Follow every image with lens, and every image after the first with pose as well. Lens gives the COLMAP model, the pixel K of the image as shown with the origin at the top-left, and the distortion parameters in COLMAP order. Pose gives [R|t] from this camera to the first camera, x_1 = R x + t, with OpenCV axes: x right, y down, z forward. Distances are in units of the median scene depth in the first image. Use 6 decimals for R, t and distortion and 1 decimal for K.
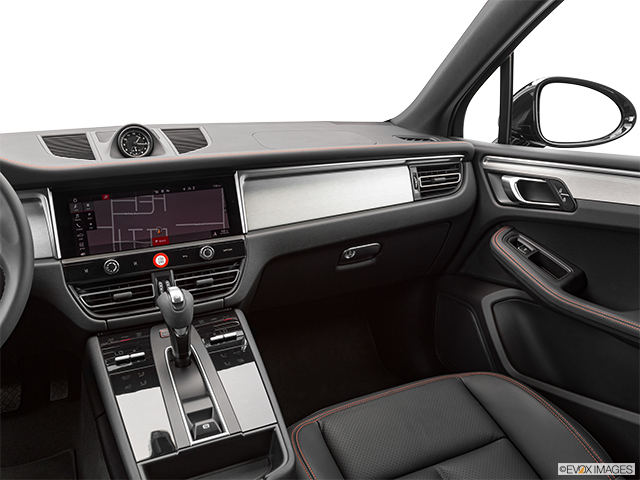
lens RADIAL K [[523.9, 0, 320.0], [0, 523.9, 240.0], [0, 0, 1]] dist [-0.052978, 0.018120]
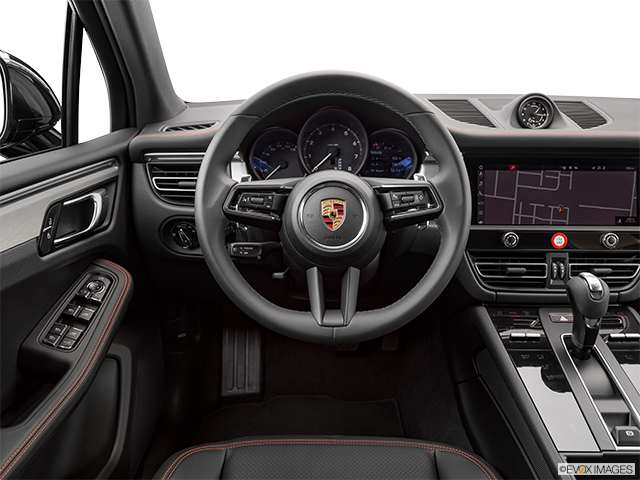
lens RADIAL K [[523.9, 0, 320.0], [0, 523.9, 240.0], [0, 0, 1]] dist [-0.052978, 0.018120]
pose [[0.883401, 0.162828, -0.439420, -0.246061], [-0.139798, 0.986566, 0.084526, 0.016799], [0.447280, -0.013240, 0.894296, -0.028351]]
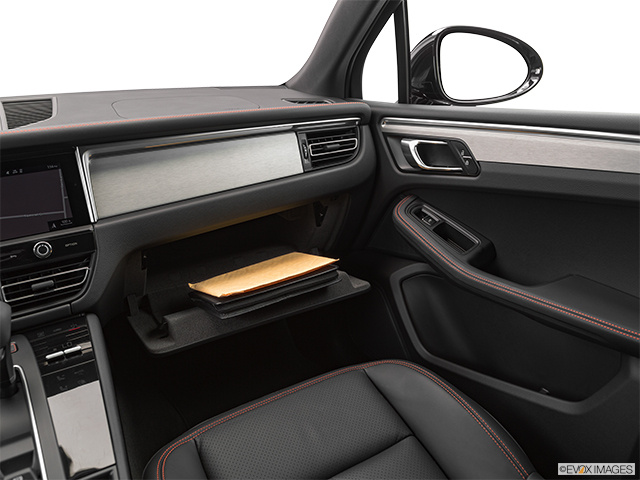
lens RADIAL K [[523.9, 0, 320.0], [0, 523.9, 240.0], [0, 0, 1]] dist [-0.052978, 0.018120]
pose [[0.991072, -0.062674, 0.117675, 0.108566], [0.056354, 0.996823, 0.056284, -0.010766], [-0.120829, -0.049150, 0.991456, 0.138227]]
